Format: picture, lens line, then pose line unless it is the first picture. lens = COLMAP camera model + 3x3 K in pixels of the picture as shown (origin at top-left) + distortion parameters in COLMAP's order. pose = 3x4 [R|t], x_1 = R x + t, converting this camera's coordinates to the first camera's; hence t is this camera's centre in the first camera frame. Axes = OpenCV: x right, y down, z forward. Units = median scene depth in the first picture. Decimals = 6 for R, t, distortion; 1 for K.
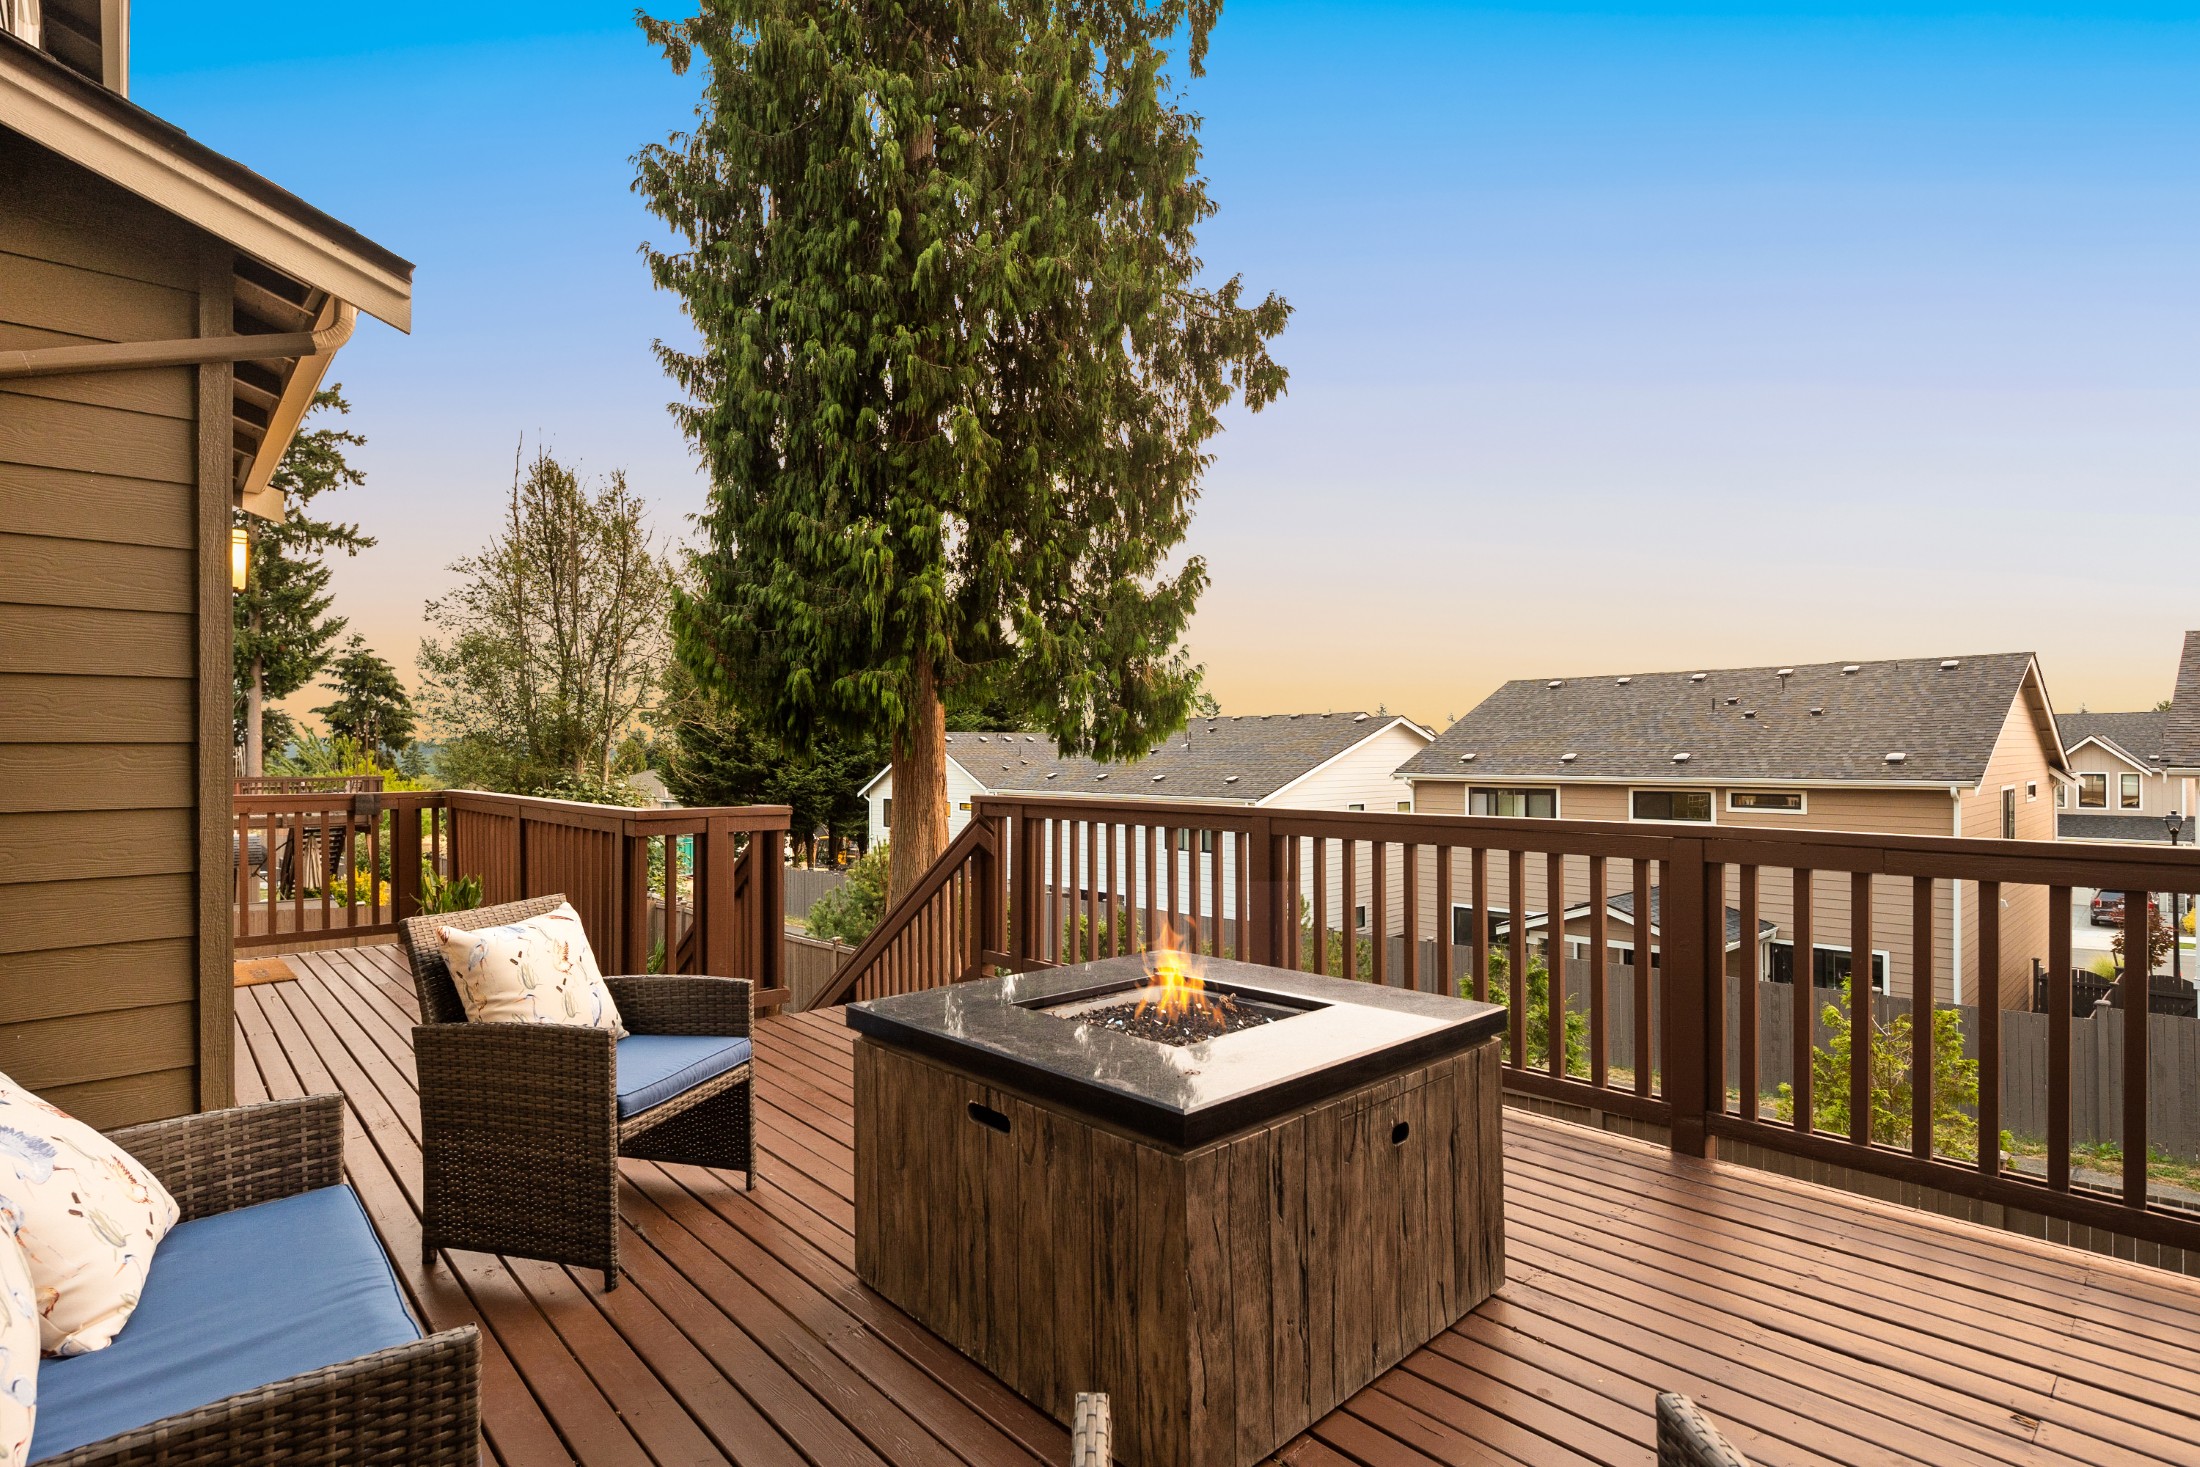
lens RADIAL K [[1075.8, 0, 1085.1], [0, 1075.8, 766.7], [0, 0, 1]] dist [0.003199, -0.002931]
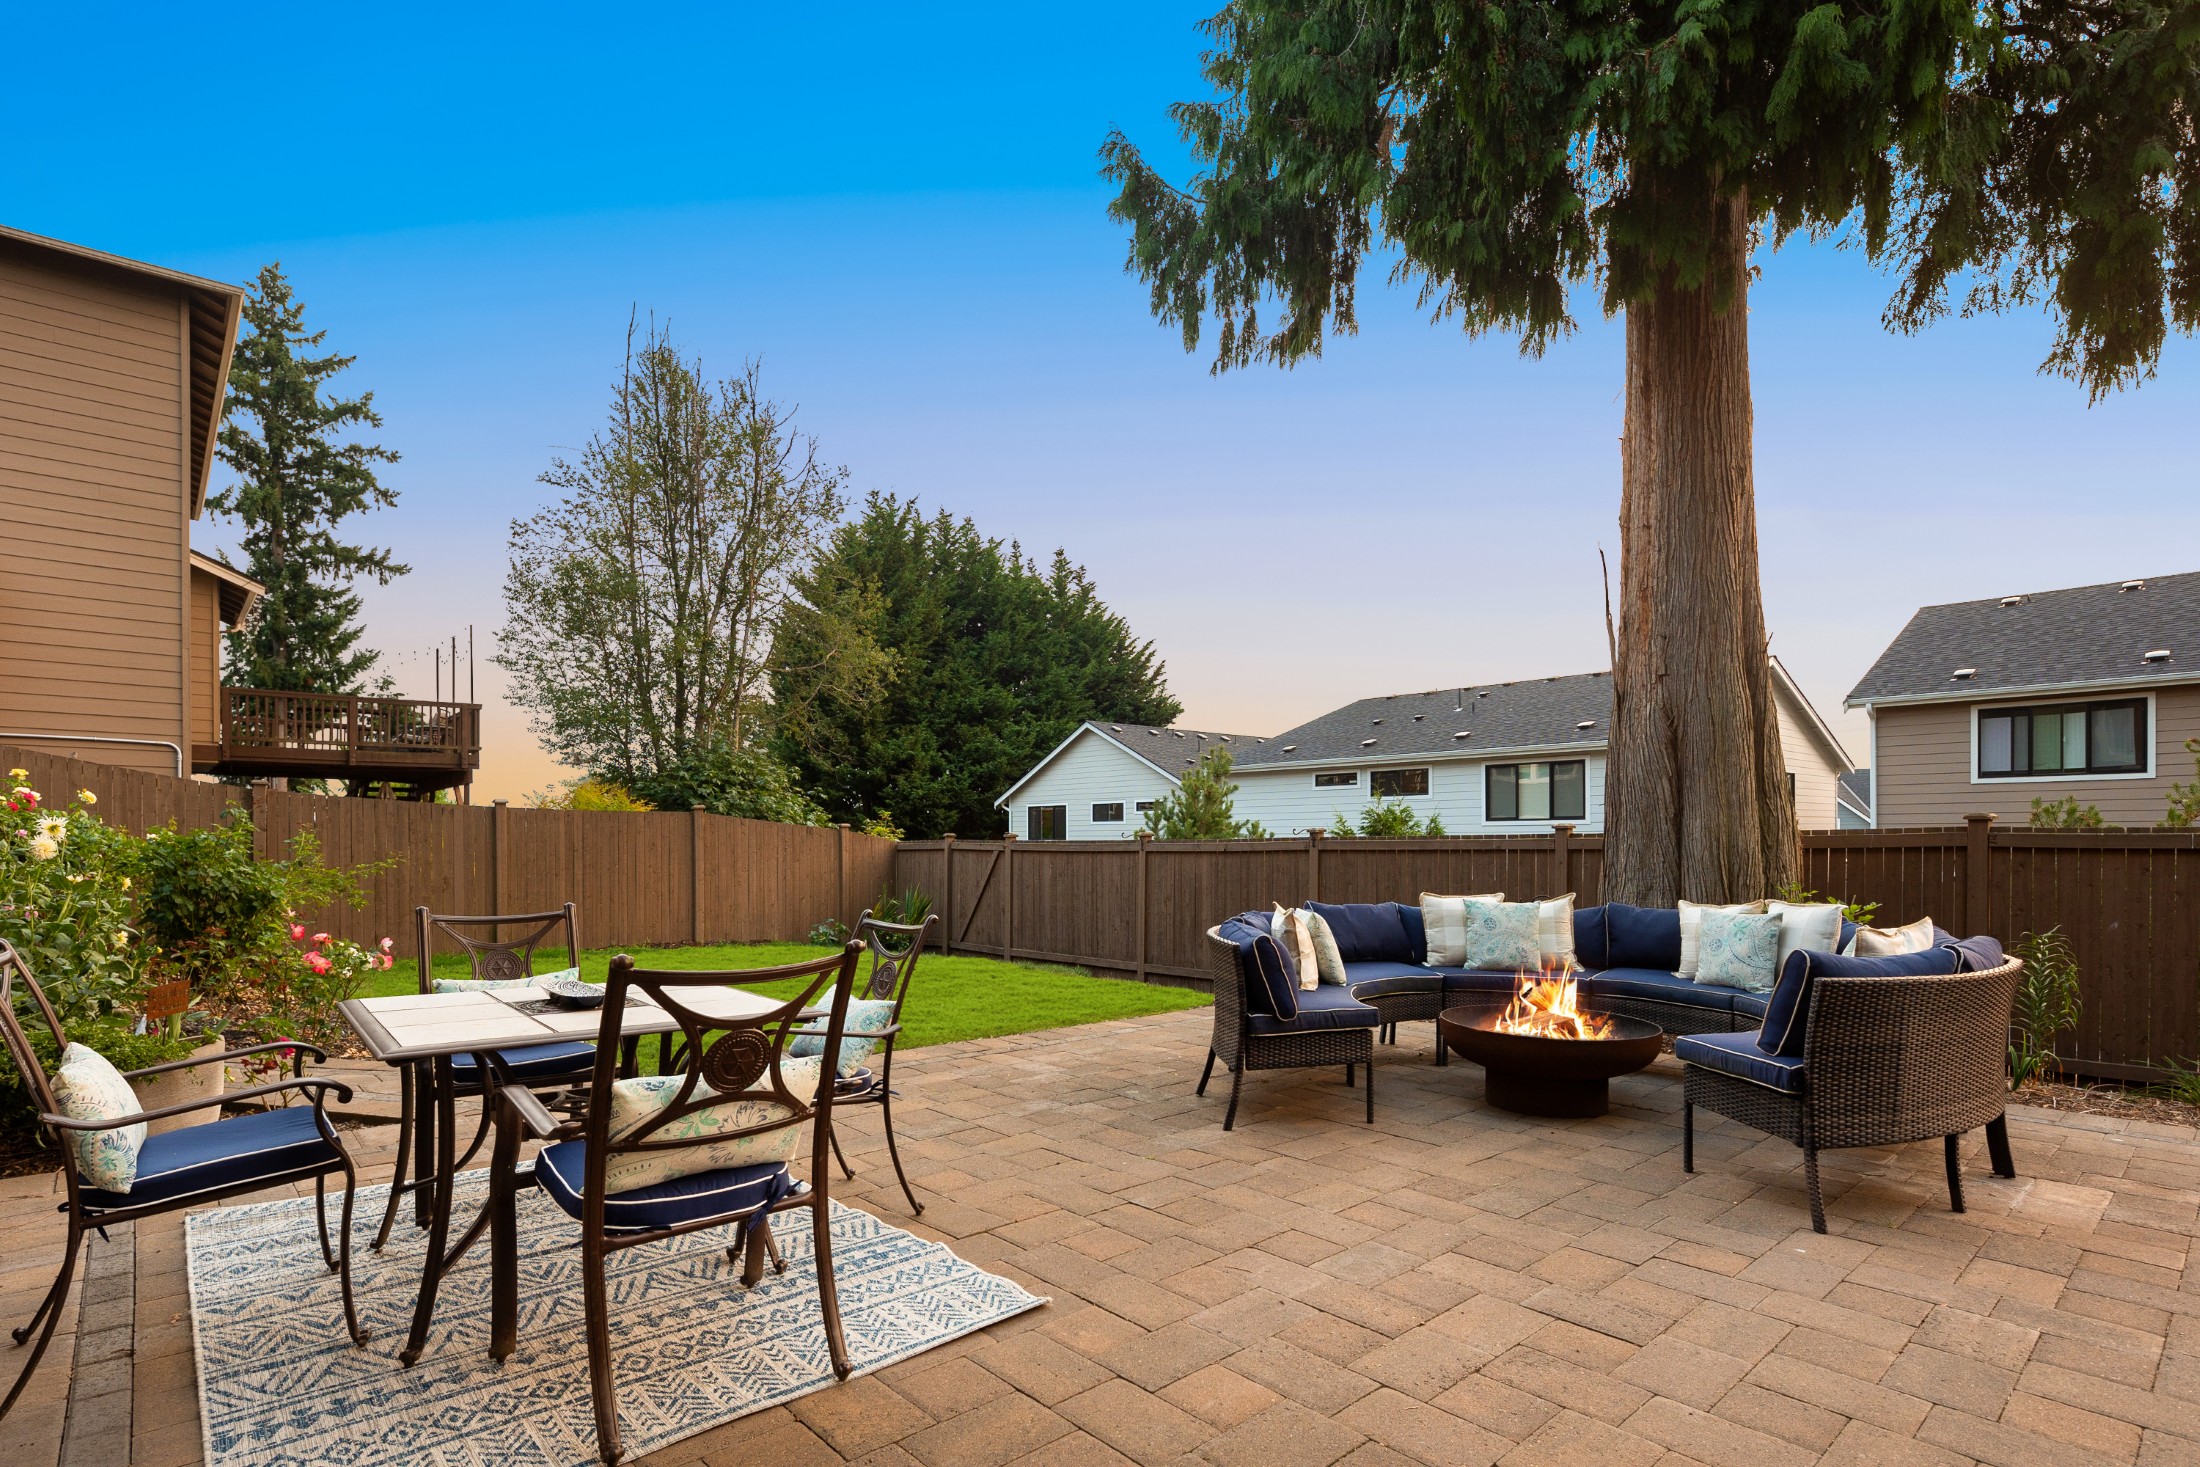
lens RADIAL K [[1075.8, 0, 1090.8], [0, 1075.8, 858.8], [0, 0, 1]] dist [0.003199, -0.002931]
pose [[0.999983, 0.002415, -0.005262, -0.128090], [-0.002388, 0.999984, 0.005220, 0.063411], [0.005274, -0.005207, 0.999973, 0.145759]]
